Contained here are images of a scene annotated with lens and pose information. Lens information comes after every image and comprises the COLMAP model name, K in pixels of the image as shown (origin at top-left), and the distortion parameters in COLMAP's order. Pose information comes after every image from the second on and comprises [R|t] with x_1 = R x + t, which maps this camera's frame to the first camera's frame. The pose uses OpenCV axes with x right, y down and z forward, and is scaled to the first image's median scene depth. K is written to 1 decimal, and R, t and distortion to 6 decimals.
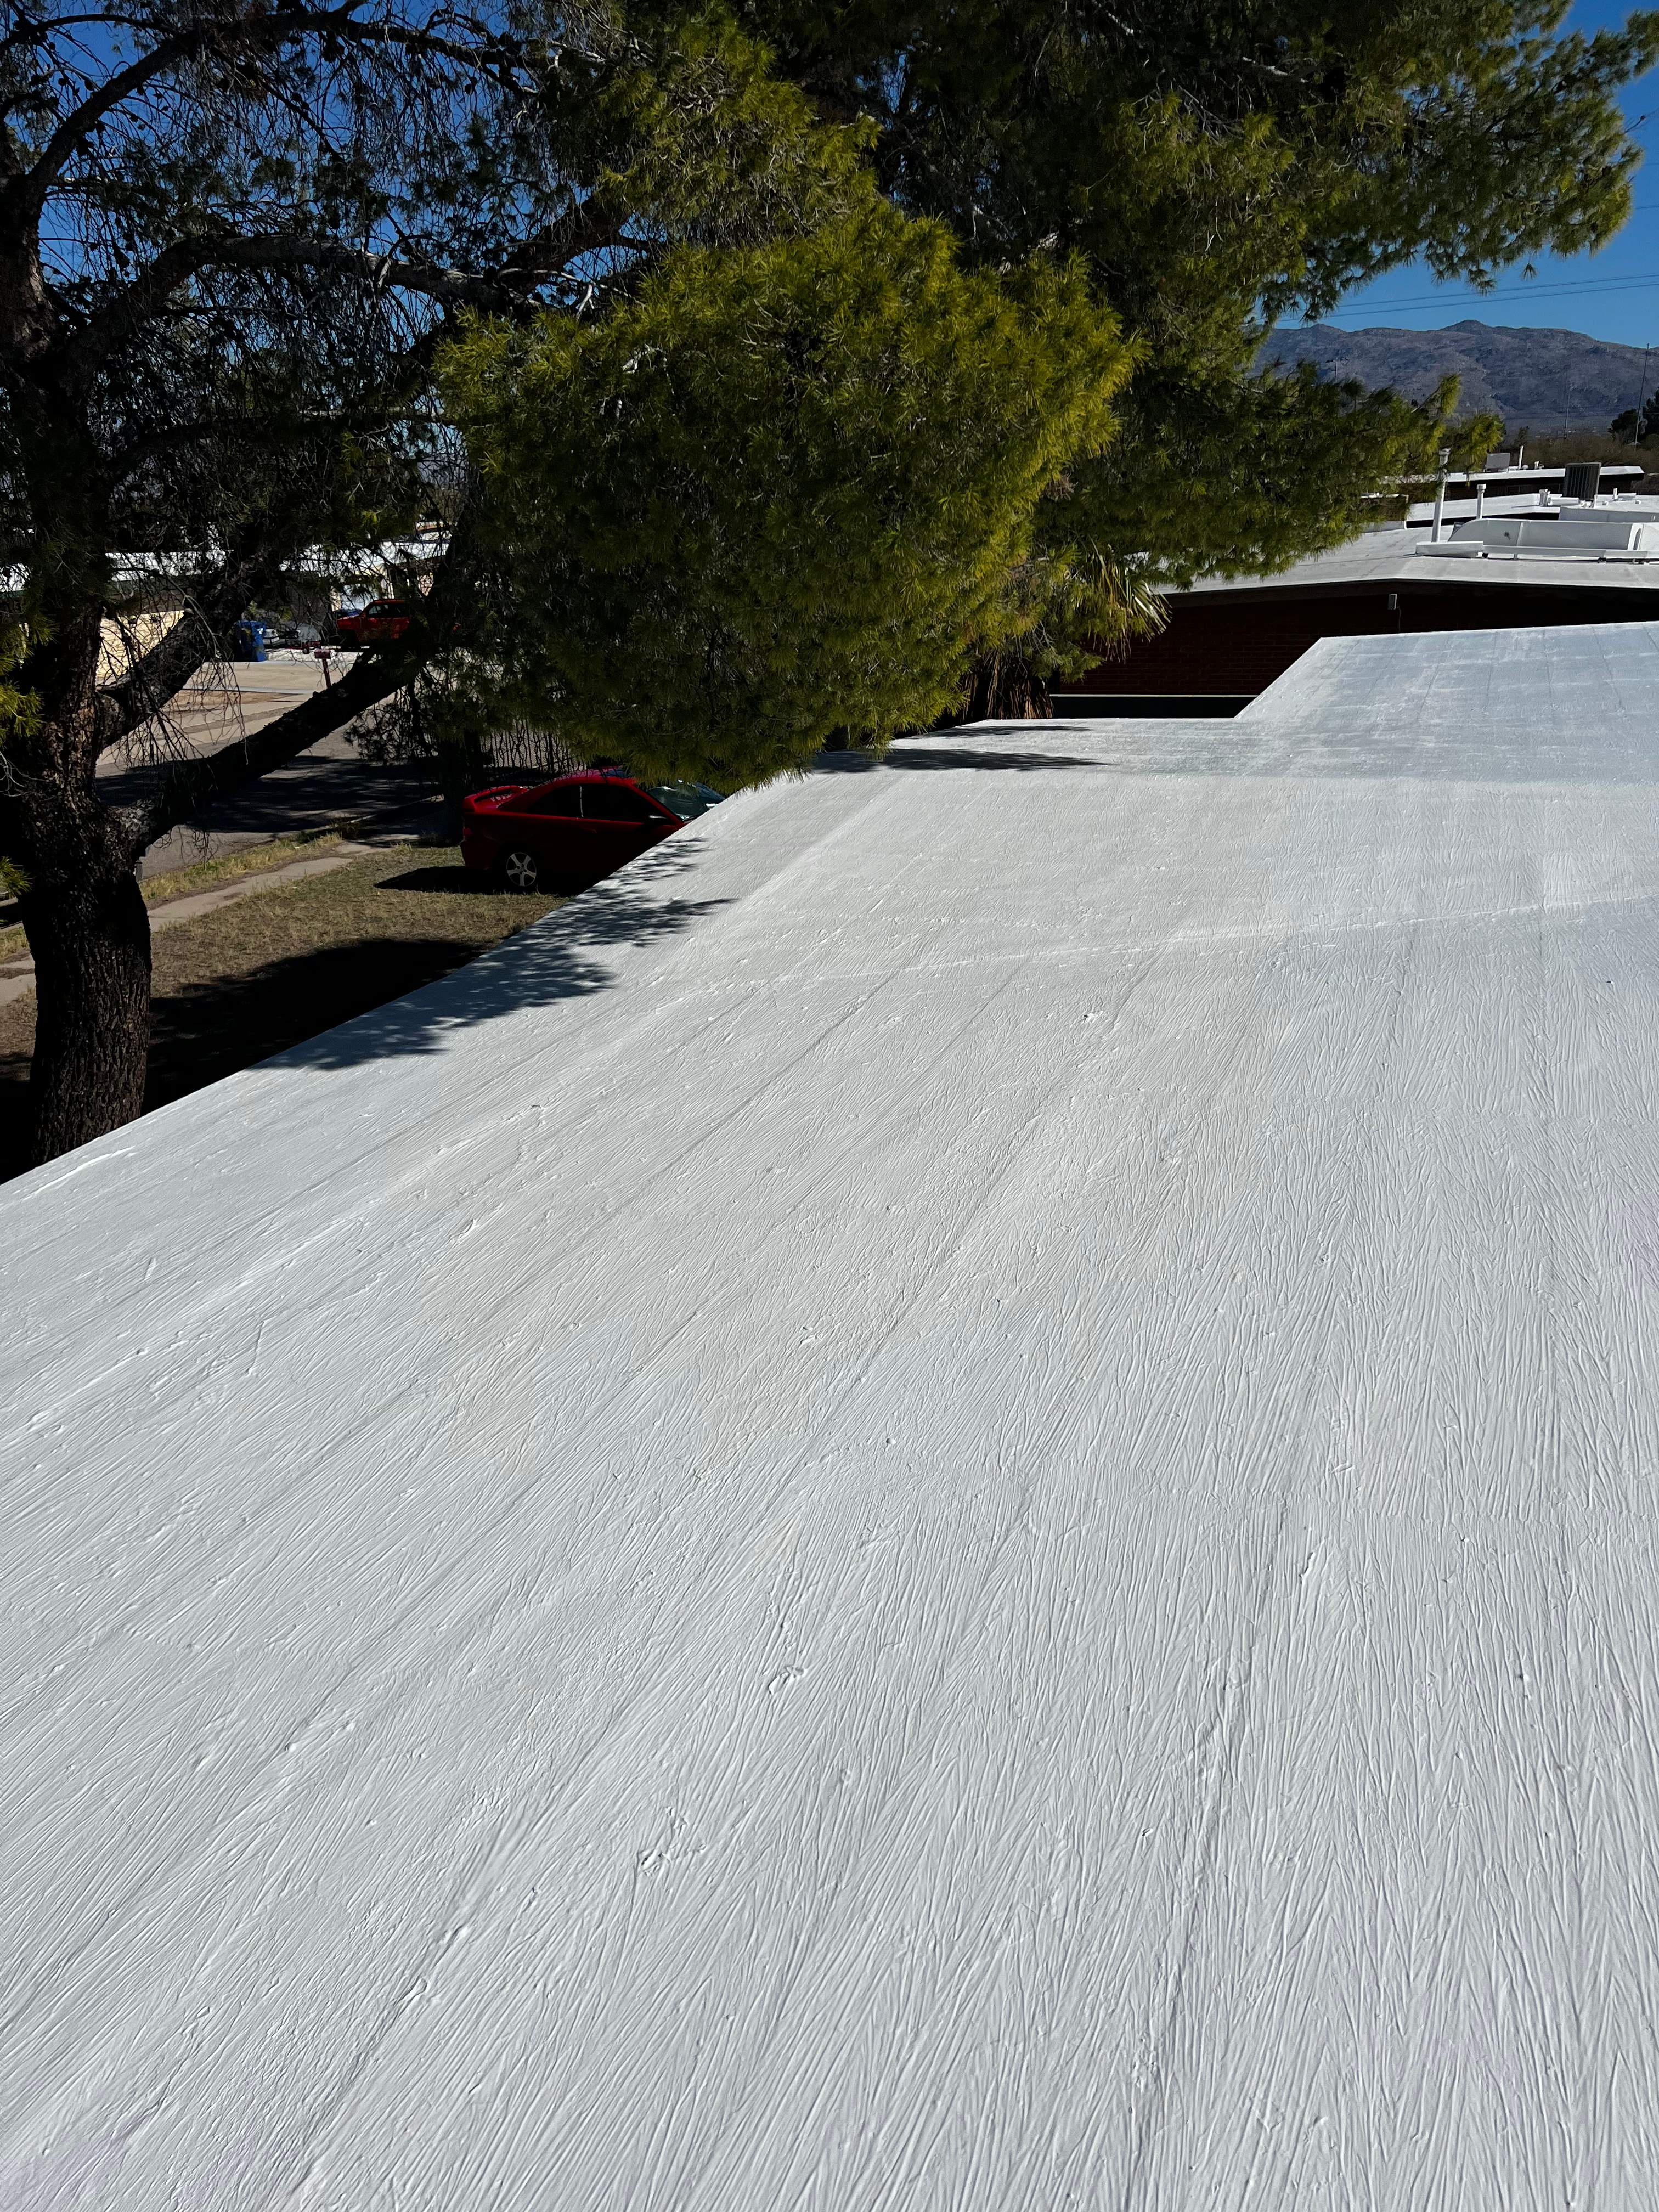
lens RADIAL K [[1670.4, 0, 830.7], [0, 1670.4, 1117.2], [0, 0, 1]] dist [0.054058, -0.058356]
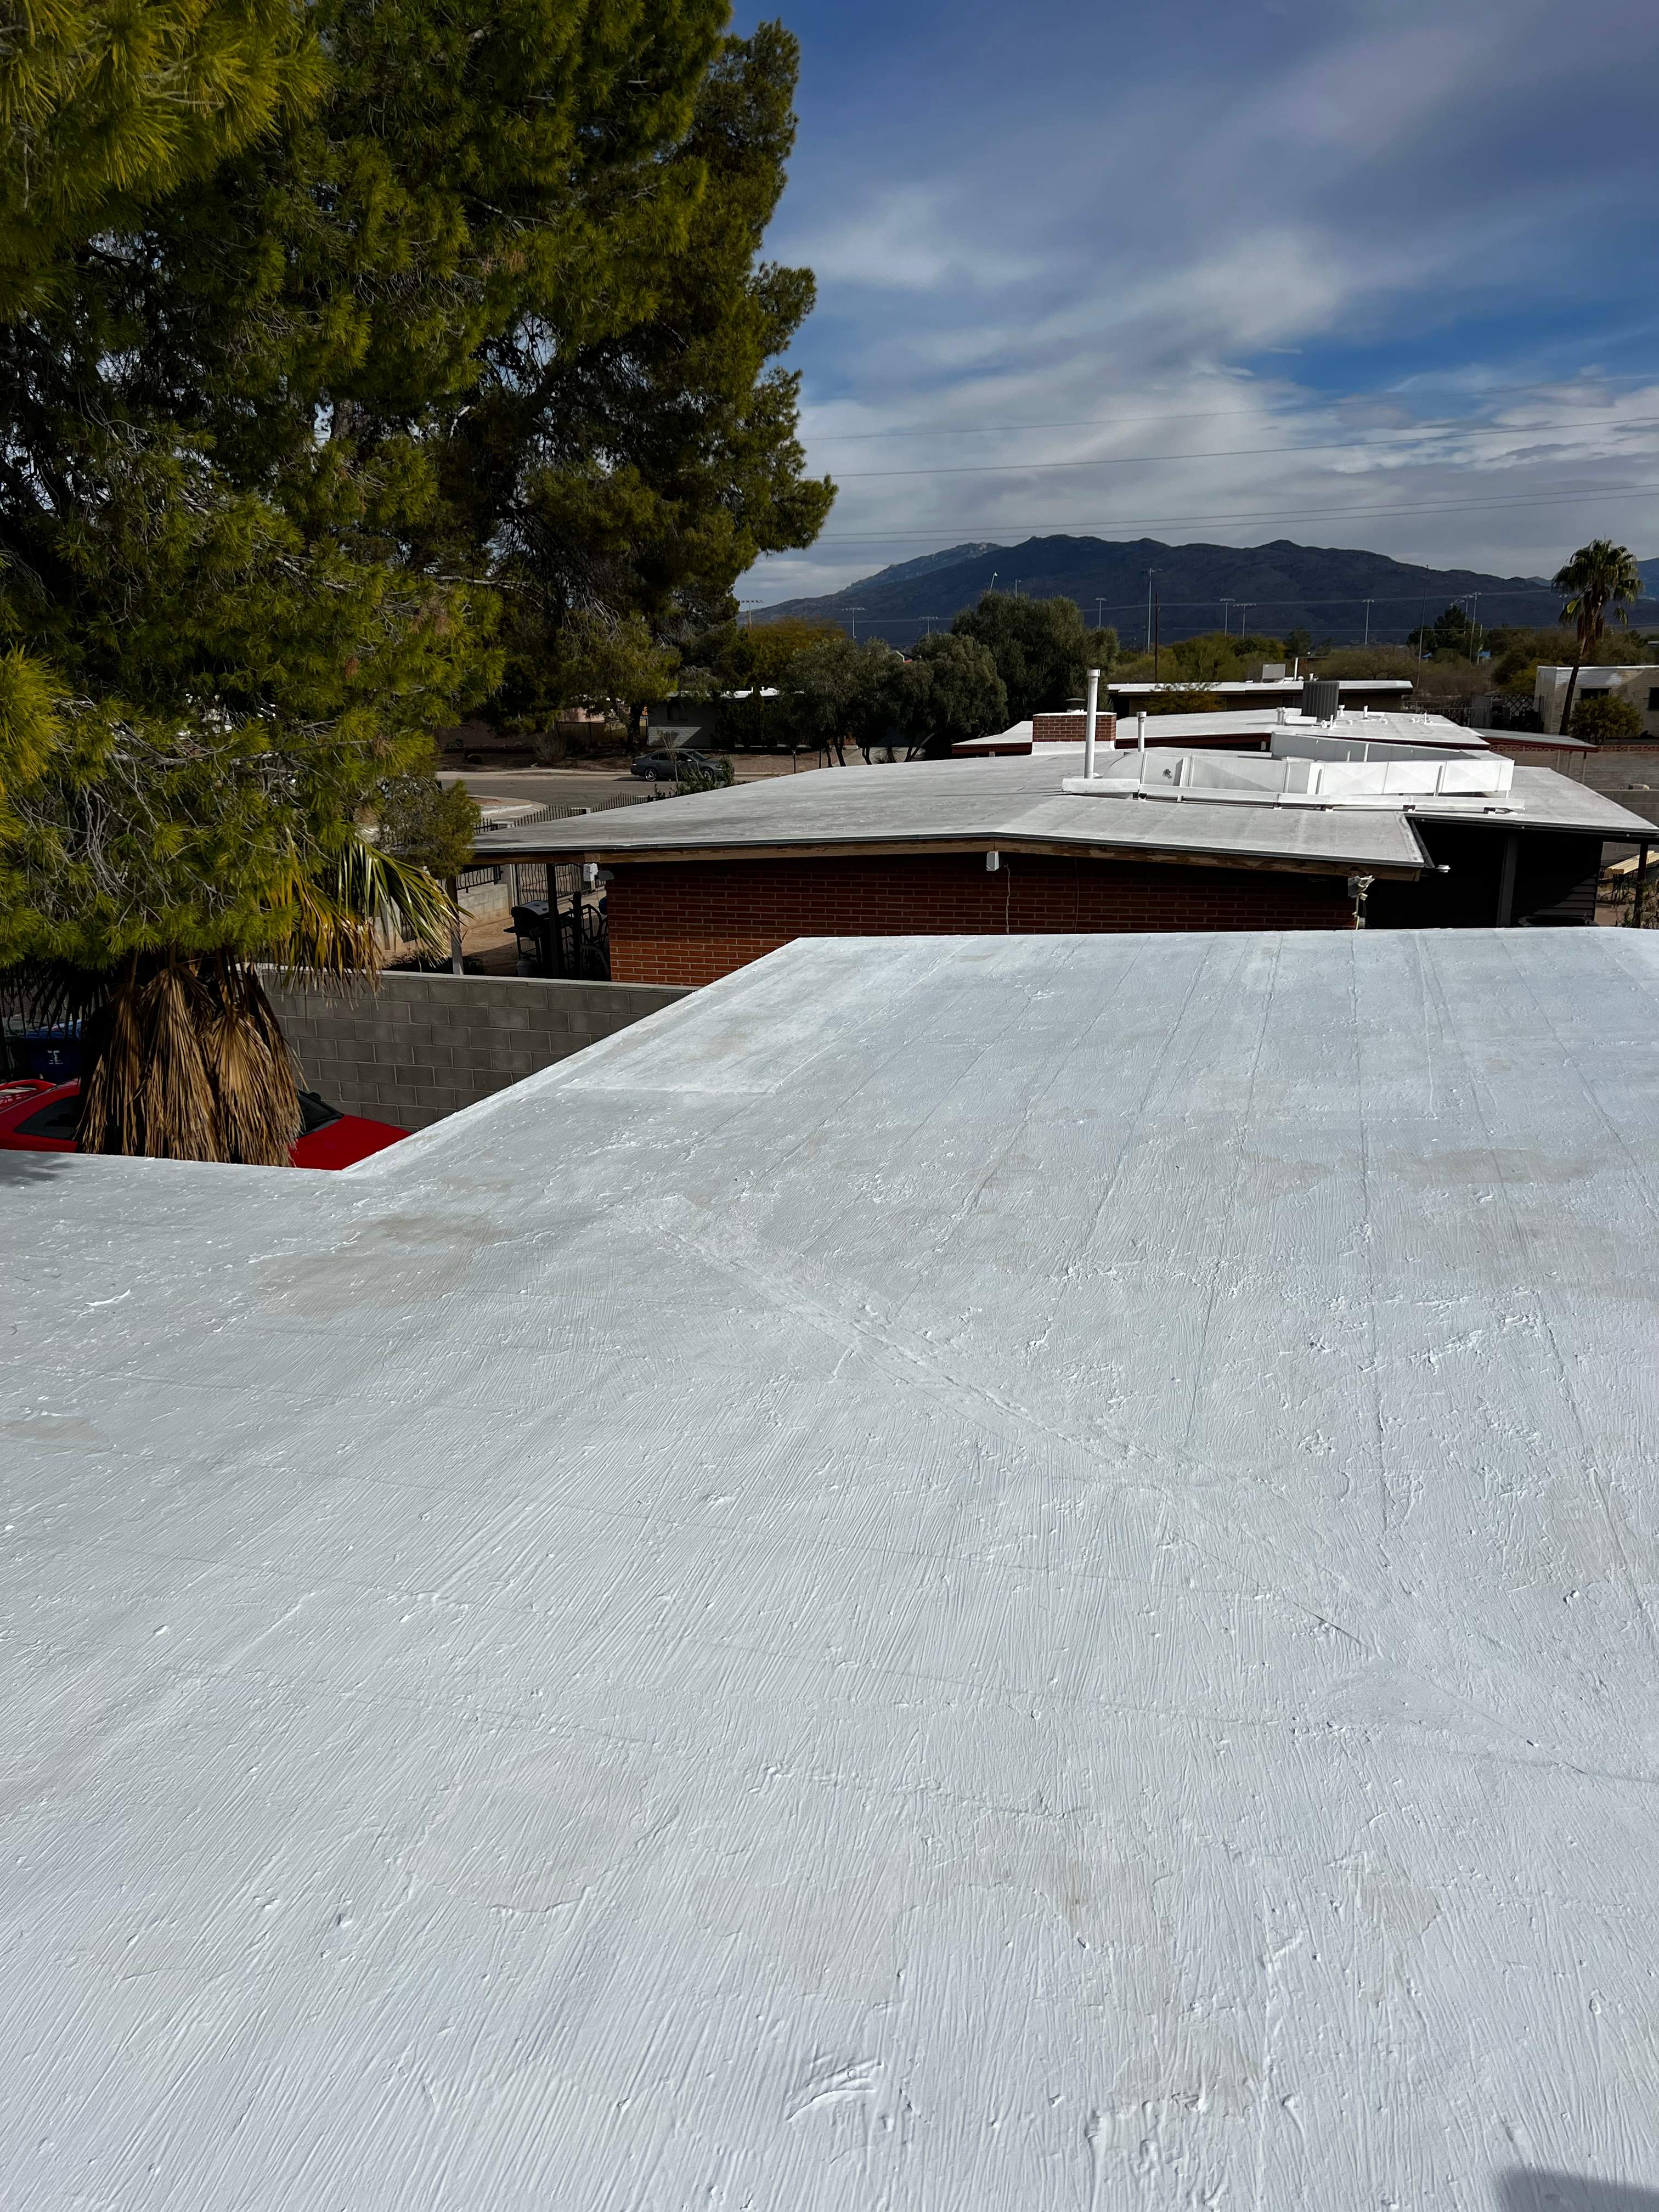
lens RADIAL K [[1662.8, 0, 839.7], [0, 1662.8, 1134.1], [0, 0, 1]] dist [0.050554, -0.057358]
pose [[0.995984, 0.000994, 0.089526, 0.546094], [0.007130, 0.995882, -0.090379, -0.311131], [-0.089247, 0.090655, 0.991875, 0.714171]]
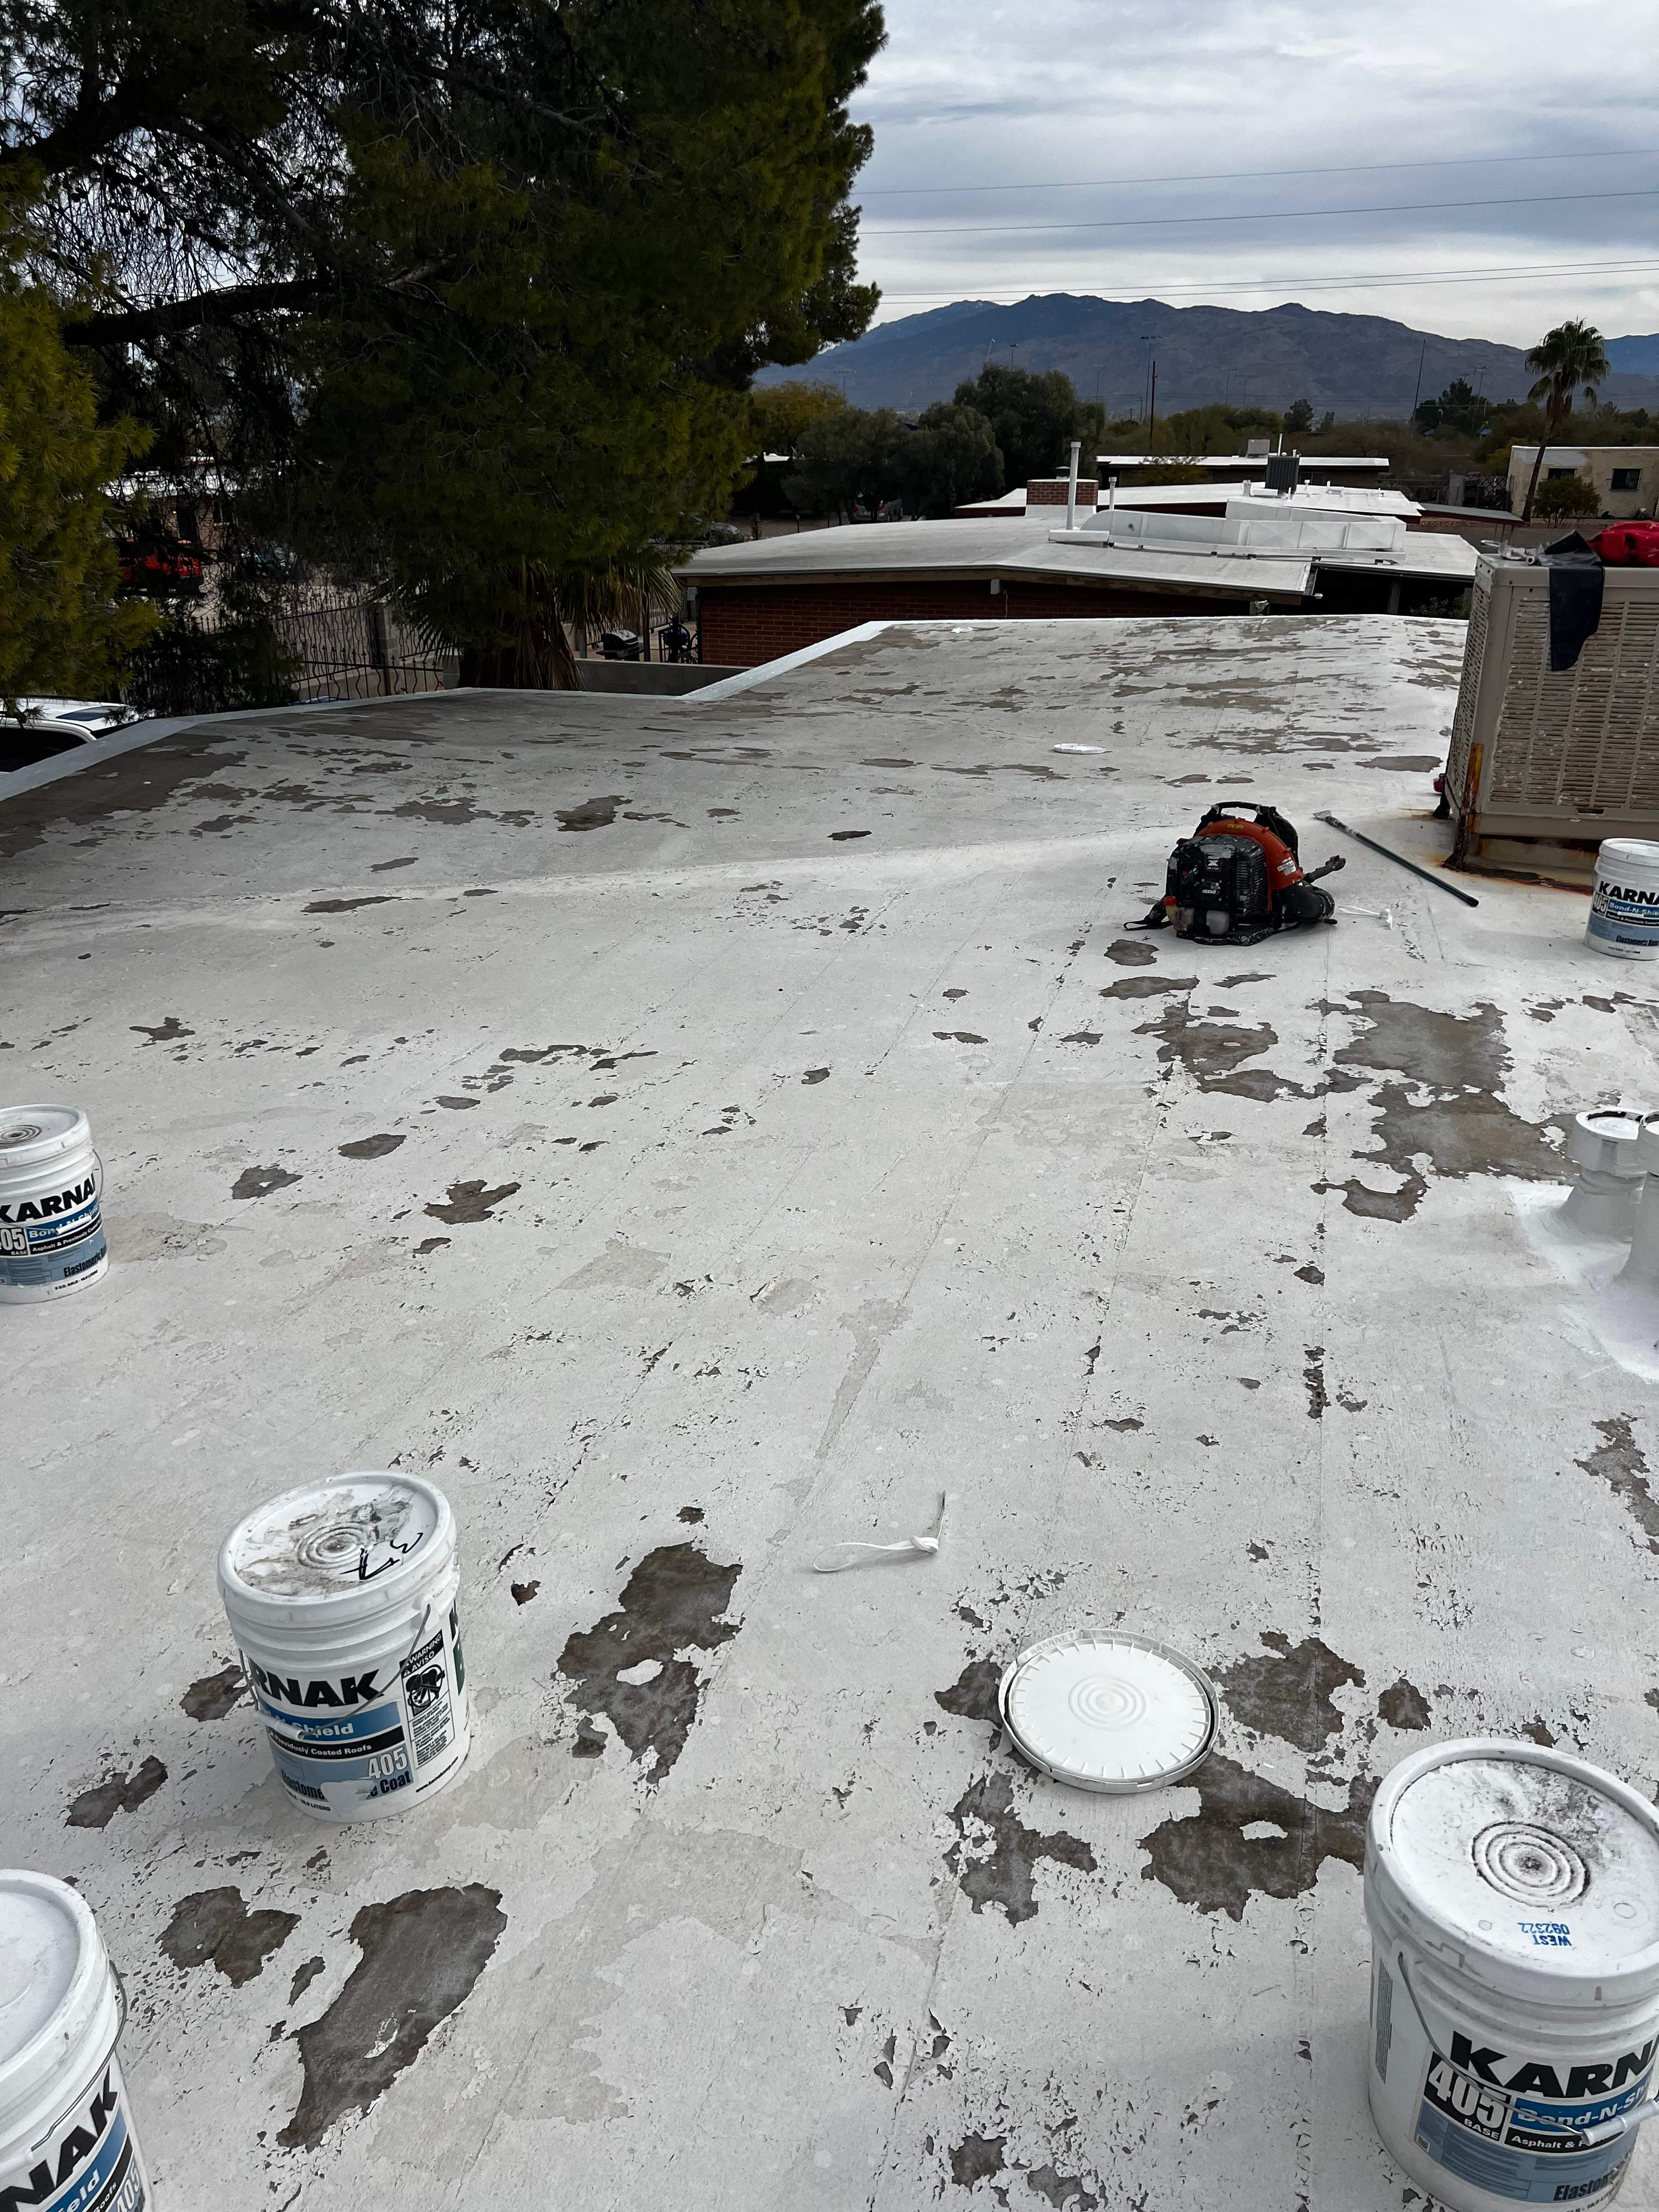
lens RADIAL K [[1670.4, 0, 830.7], [0, 1670.4, 1117.2], [0, 0, 1]] dist [0.054058, -0.058356]
pose [[0.995179, 0.005410, 0.097927, 0.361220], [-0.007659, 0.999715, 0.022597, 0.015194], [-0.097777, -0.023238, 0.994937, -0.145253]]
